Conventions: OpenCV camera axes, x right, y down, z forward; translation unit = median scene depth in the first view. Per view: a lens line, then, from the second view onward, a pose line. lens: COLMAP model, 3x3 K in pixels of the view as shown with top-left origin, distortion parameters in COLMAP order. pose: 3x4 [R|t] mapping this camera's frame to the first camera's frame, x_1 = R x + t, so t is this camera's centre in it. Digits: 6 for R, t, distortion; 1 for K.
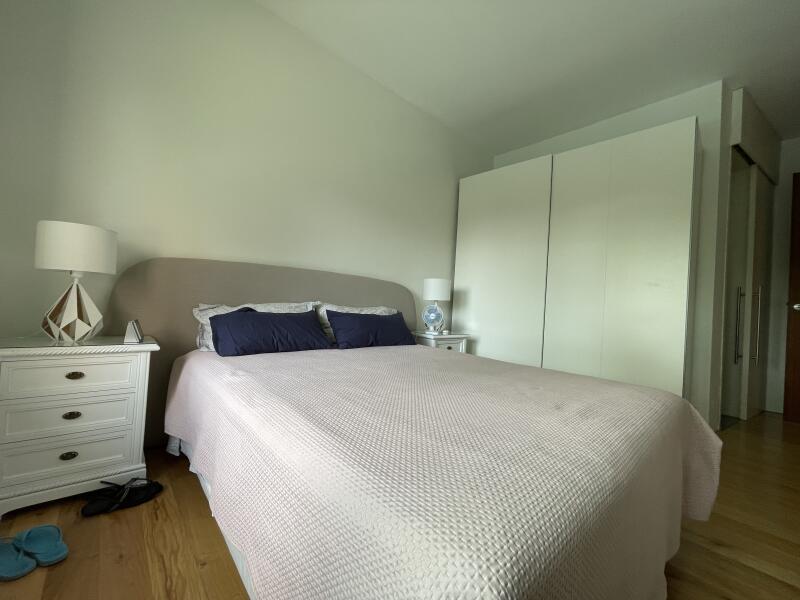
lens RADIAL K [[322.5, 0, 400.5], [0, 322.5, 297.3], [0, 0, 1]] dist [-0.006338, 0.001658]
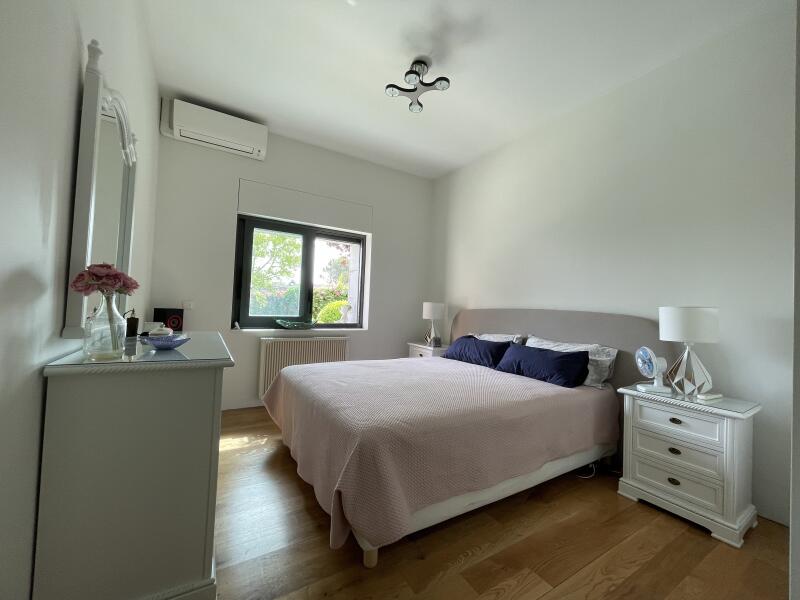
lens RADIAL K [[322.5, 0, 400.8], [0, 322.5, 301.5], [0, 0, 1]] dist [-0.006338, 0.001658]
pose [[-0.190193, -0.098470, -0.976796, 1.067734], [-0.044686, 0.994794, -0.091584, 0.021486], [0.980729, 0.026231, -0.193604, 0.786382]]
